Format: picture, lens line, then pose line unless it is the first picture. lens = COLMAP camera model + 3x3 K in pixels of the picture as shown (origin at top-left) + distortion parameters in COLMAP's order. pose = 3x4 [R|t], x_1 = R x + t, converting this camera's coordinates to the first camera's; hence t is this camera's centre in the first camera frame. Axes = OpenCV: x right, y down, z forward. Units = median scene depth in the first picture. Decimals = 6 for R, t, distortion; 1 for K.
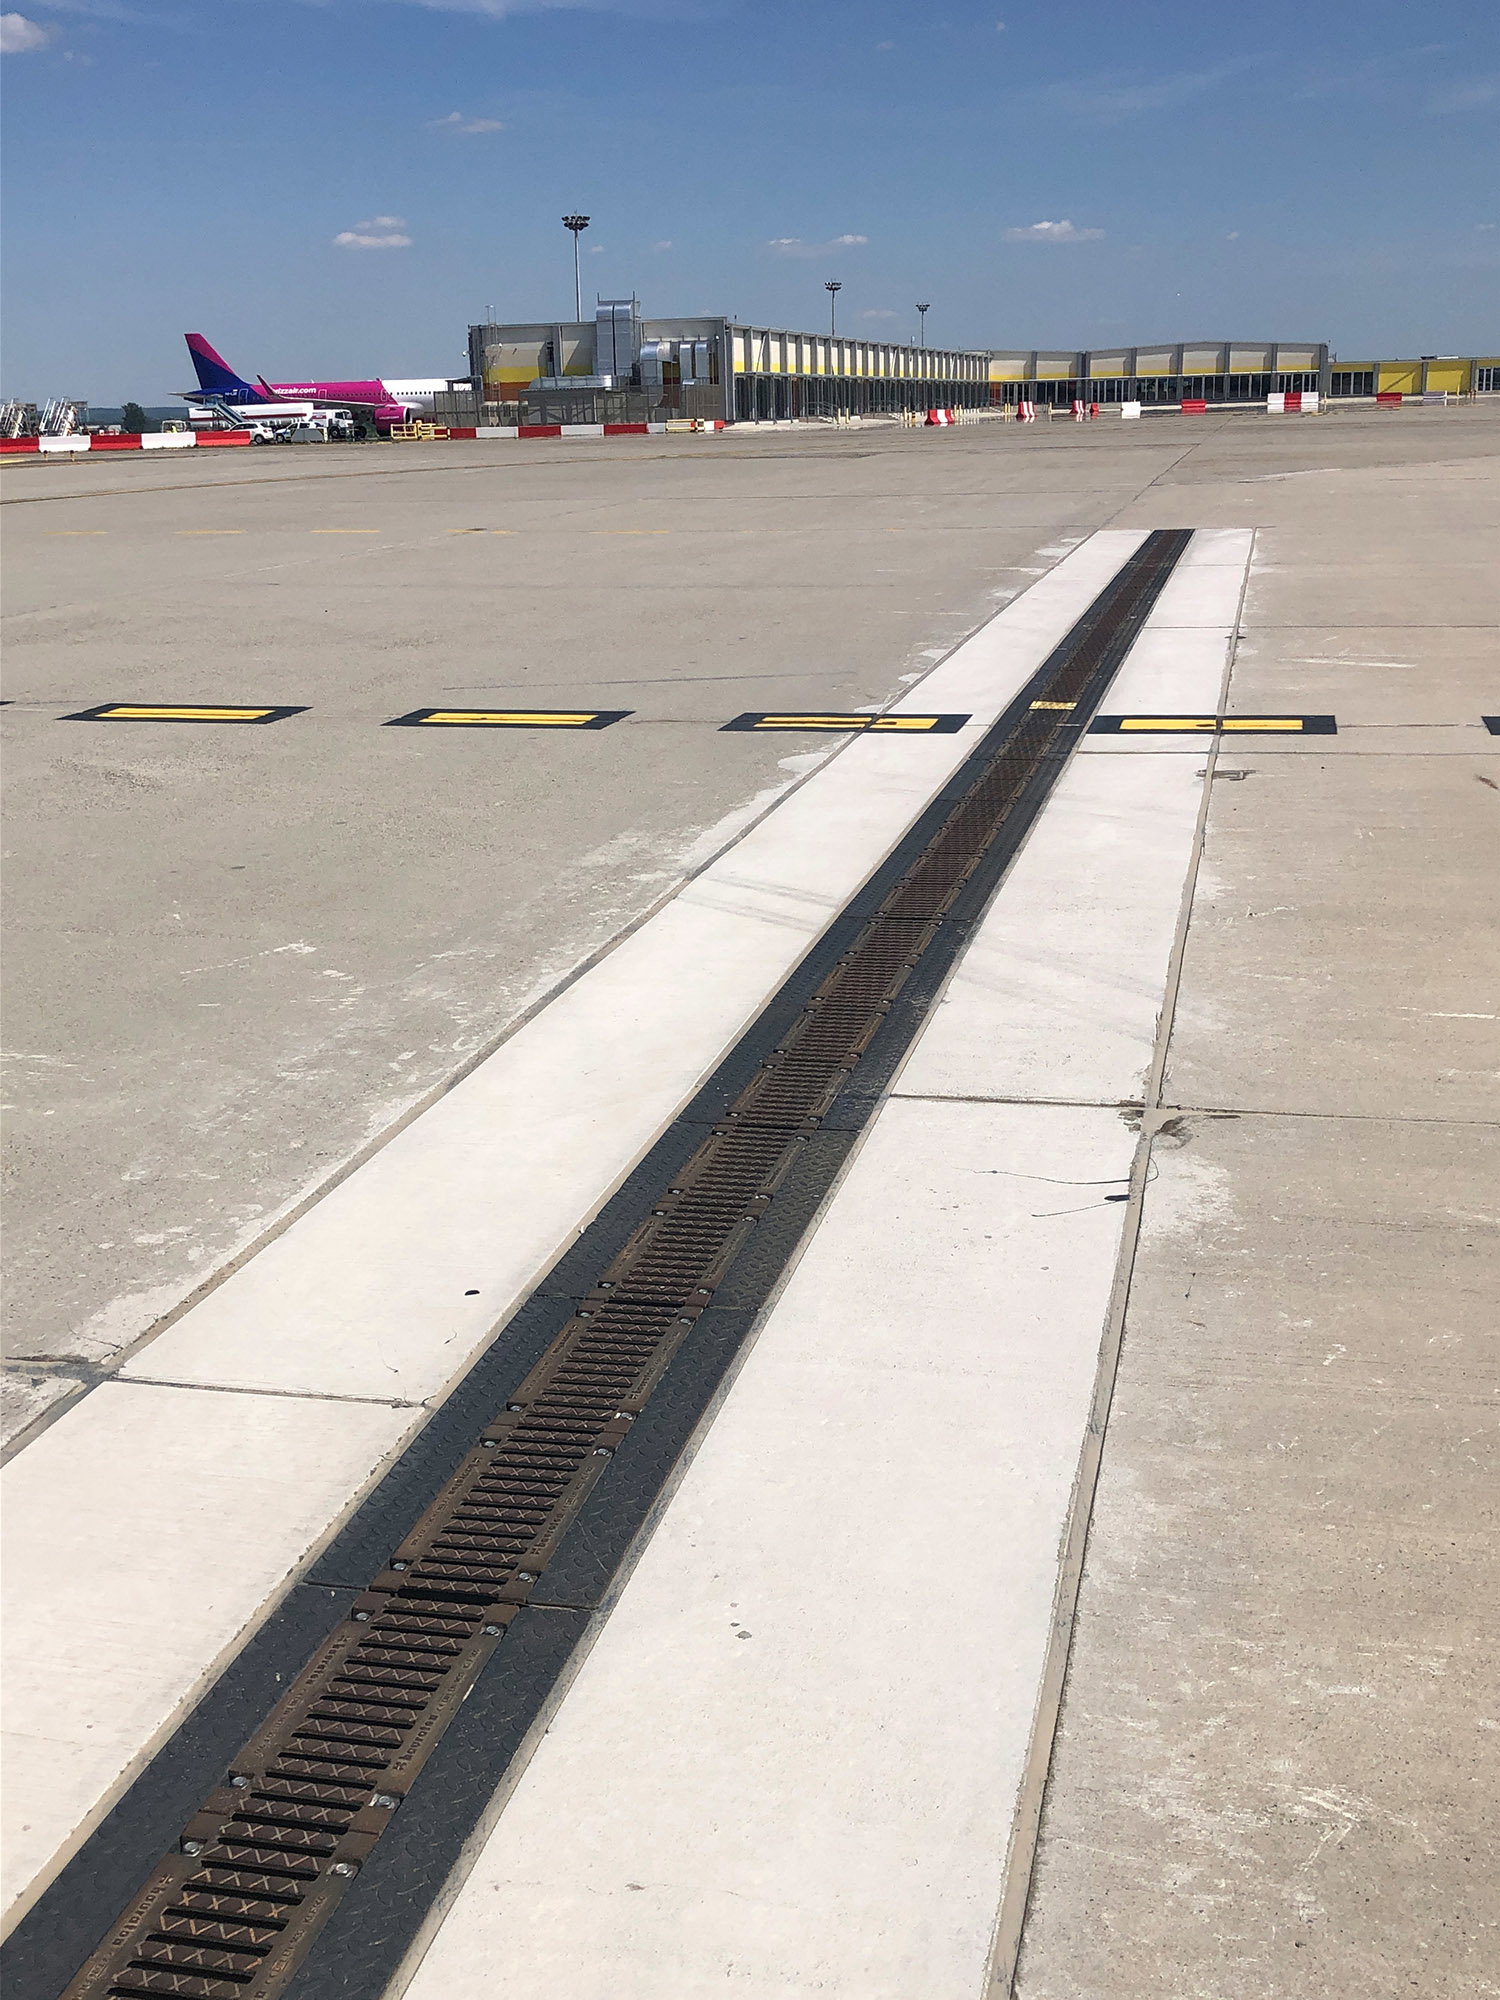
lens RADIAL K [[2128.2, 0, 745.7], [0, 2128.2, 1008.9], [0, 0, 1]] dist [0.030232, 0.000000]
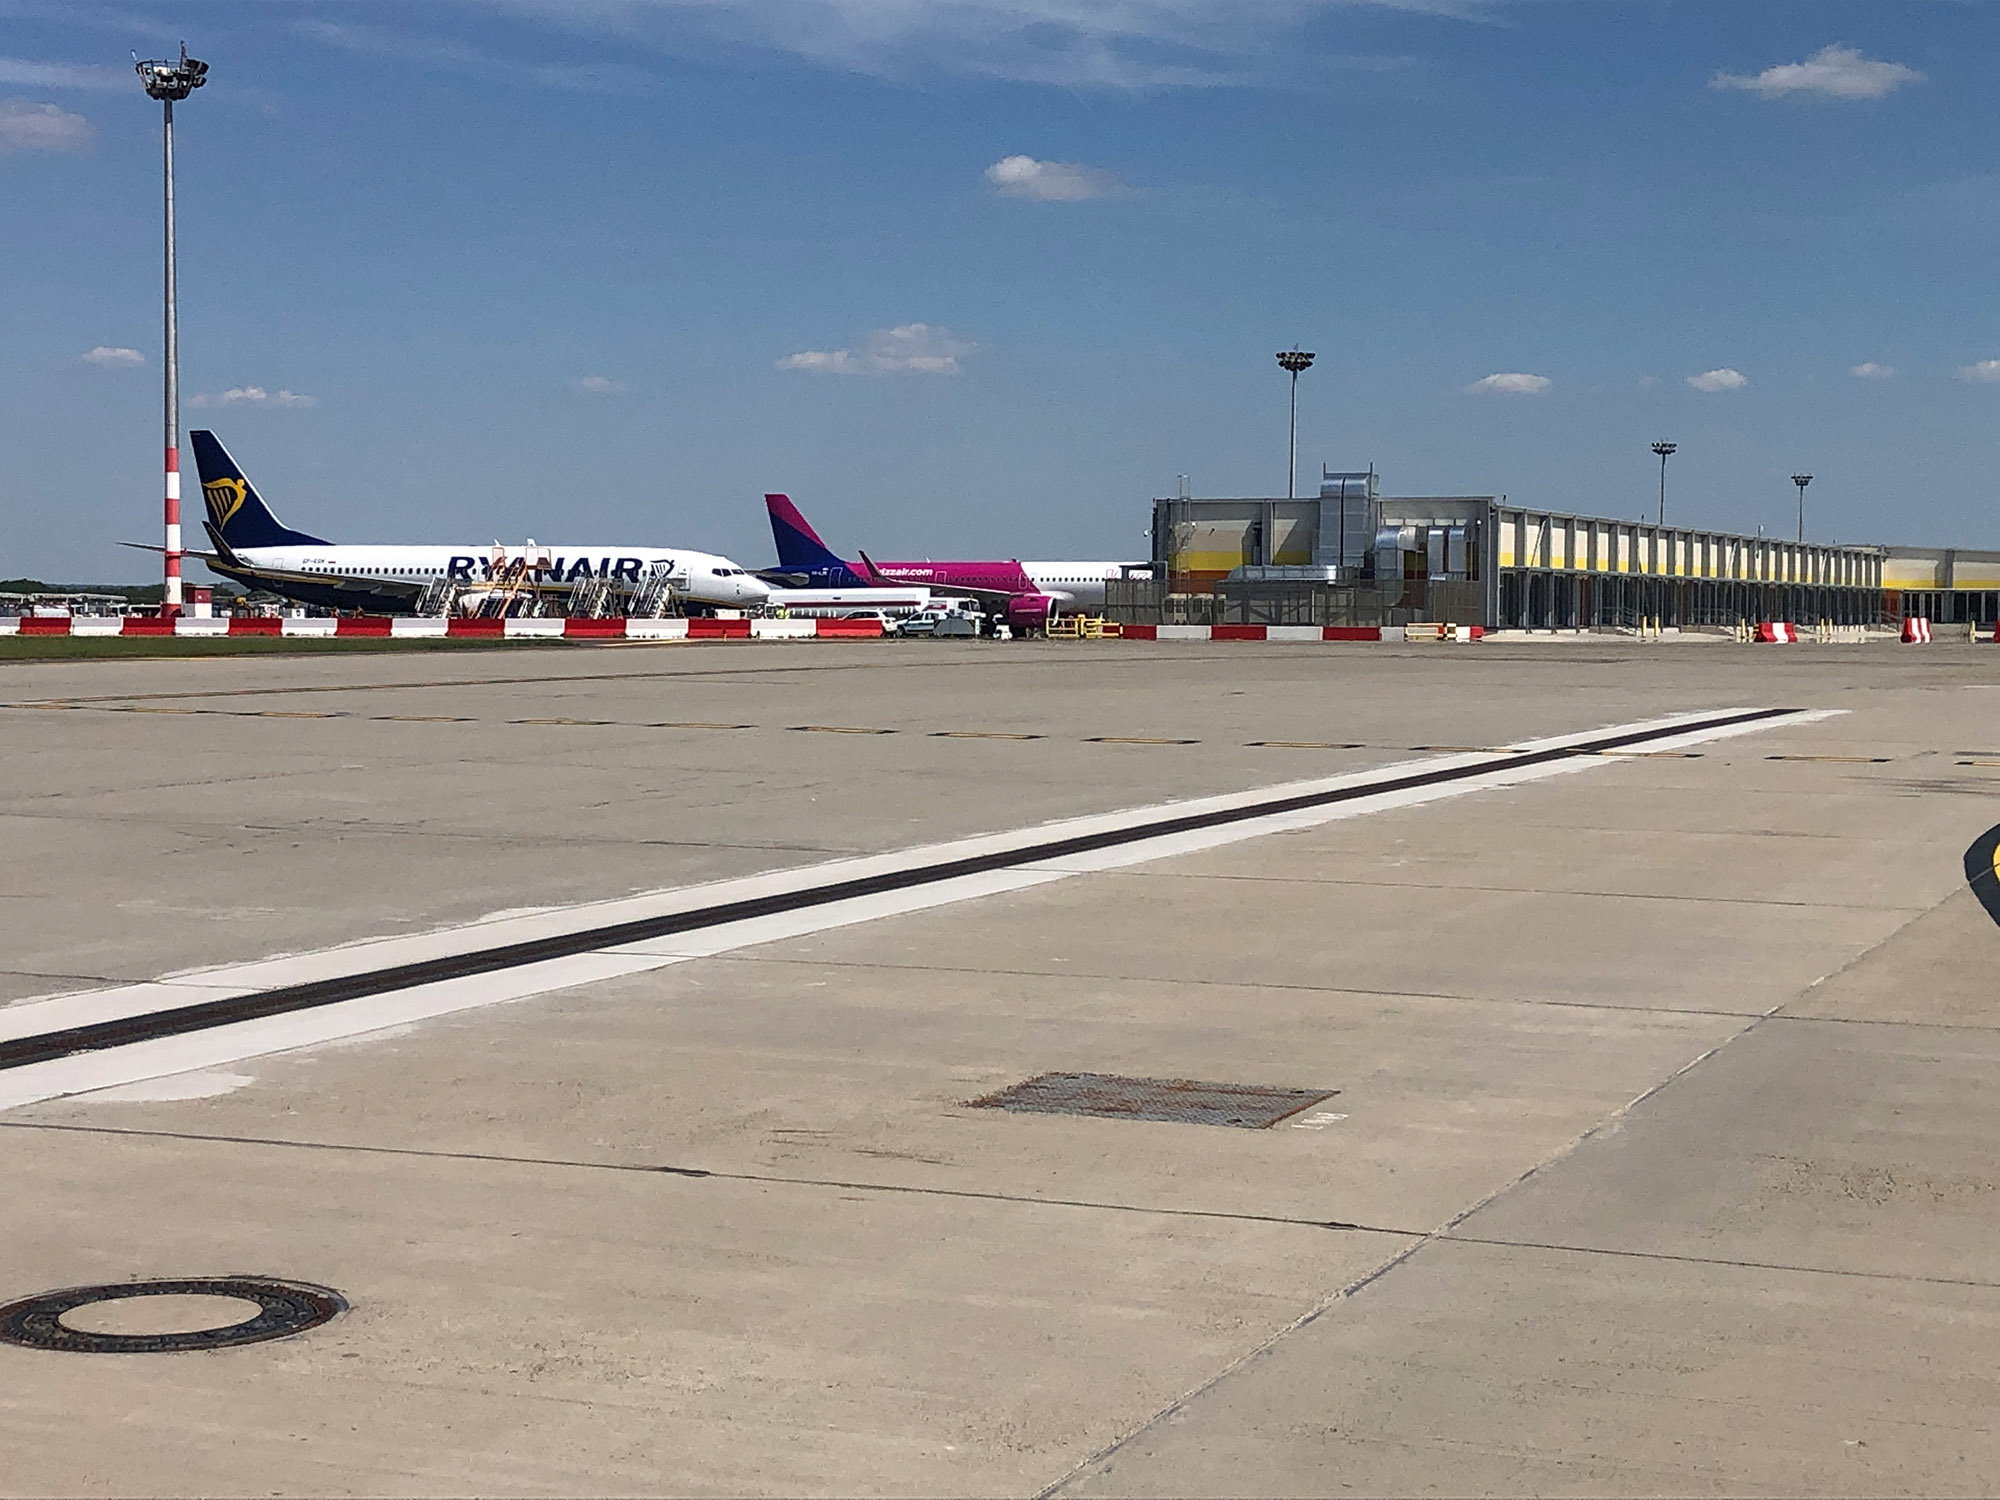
lens RADIAL K [[3433.6, 0, 997.3], [0, 3433.6, 747.8], [0, 0, 1]] dist [0.076600, 0.000000]
pose [[0.987355, 0.039661, -0.153481, 0.008354], [-0.074128, 0.971334, -0.225867, 0.051507], [0.140123, 0.234388, 0.961992, -0.178770]]
